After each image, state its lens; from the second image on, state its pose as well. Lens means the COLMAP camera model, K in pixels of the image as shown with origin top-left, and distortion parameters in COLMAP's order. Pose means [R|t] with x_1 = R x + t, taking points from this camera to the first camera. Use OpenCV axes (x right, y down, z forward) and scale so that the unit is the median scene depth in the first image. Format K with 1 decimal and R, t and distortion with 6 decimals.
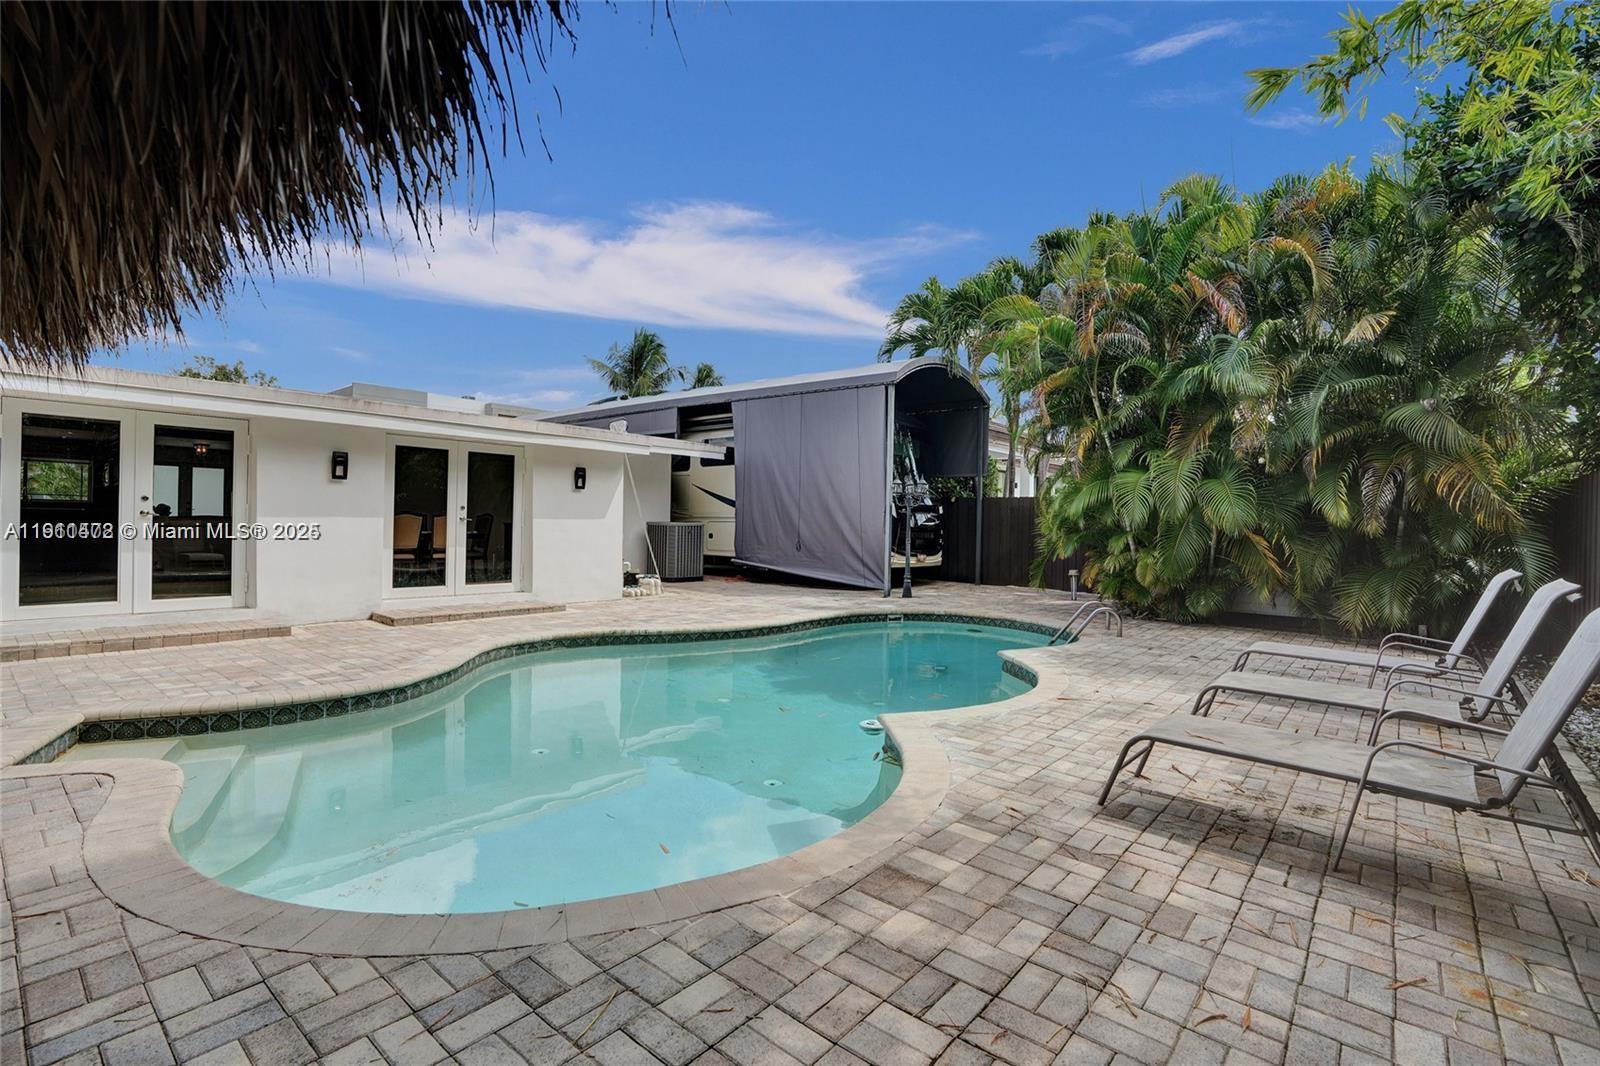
lens RADIAL K [[739.7, 0, 792.6], [0, 739.7, 529.0], [0, 0, 1]] dist [-0.053635, 0.023321]
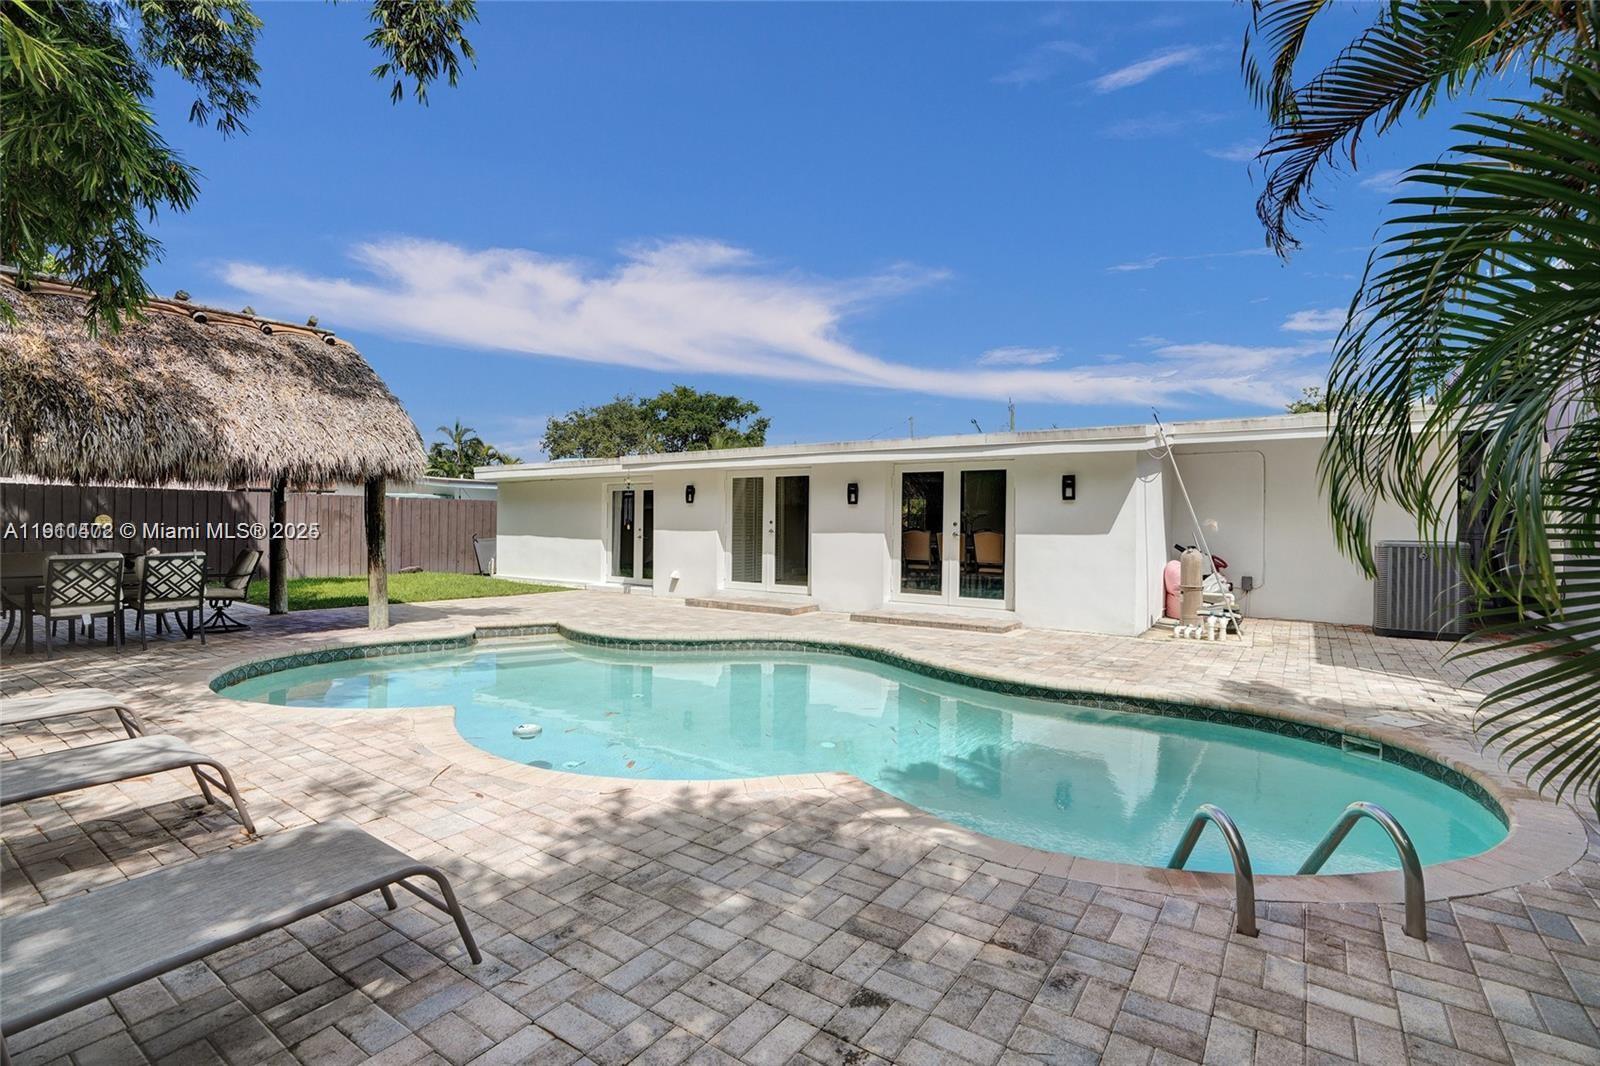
lens RADIAL K [[737.6, 0, 800.0], [0, 737.6, 533.0], [0, 0, 1]] dist [-0.001821, -0.000327]
pose [[0.106425, -0.013430, -0.994230, 0.751909], [-0.019549, 0.999687, -0.015596, 0.005877], [0.994129, 0.021096, 0.106129, 0.838242]]
